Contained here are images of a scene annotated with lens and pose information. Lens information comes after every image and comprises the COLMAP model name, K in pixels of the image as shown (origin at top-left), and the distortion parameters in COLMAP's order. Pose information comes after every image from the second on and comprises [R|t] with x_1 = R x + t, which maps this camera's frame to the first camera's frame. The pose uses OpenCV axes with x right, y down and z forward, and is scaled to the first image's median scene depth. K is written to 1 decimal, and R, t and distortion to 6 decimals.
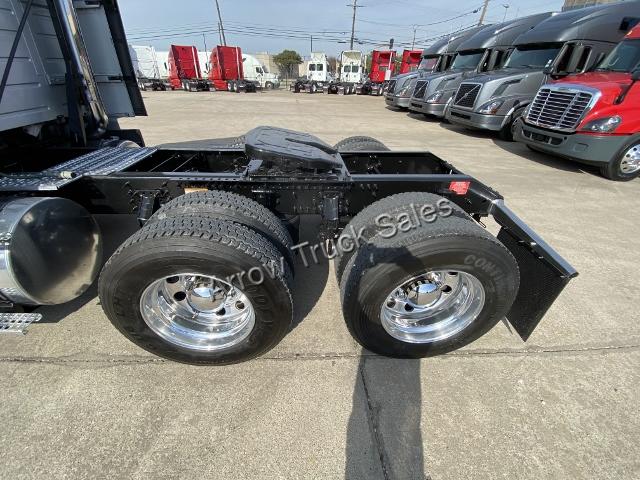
lens RADIAL K [[260.0, 0, 320.0], [0, 260.0, 240.0], [0, 0, 1]] dist [0.017259, -0.018726]
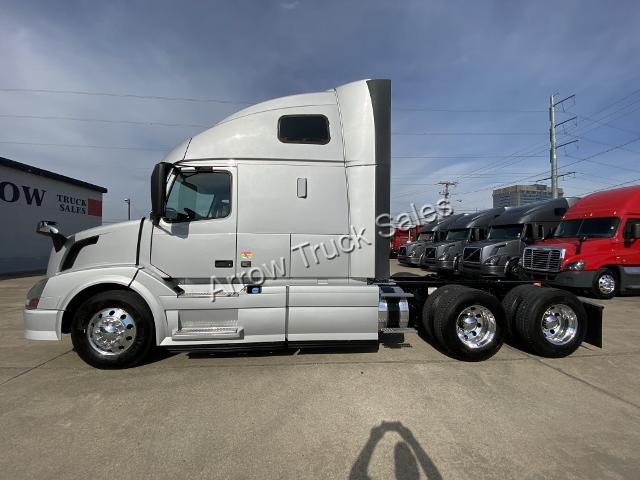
lens RADIAL K [[260.0, 0, 320.0], [0, 260.0, 240.0], [0, 0, 1]] dist [0.017259, -0.018726]
pose [[0.999147, -0.019985, 0.036148, -0.420676], [0.036551, 0.835414, -0.548404, 0.188403], [-0.019239, 0.549257, 0.835432, -0.323440]]
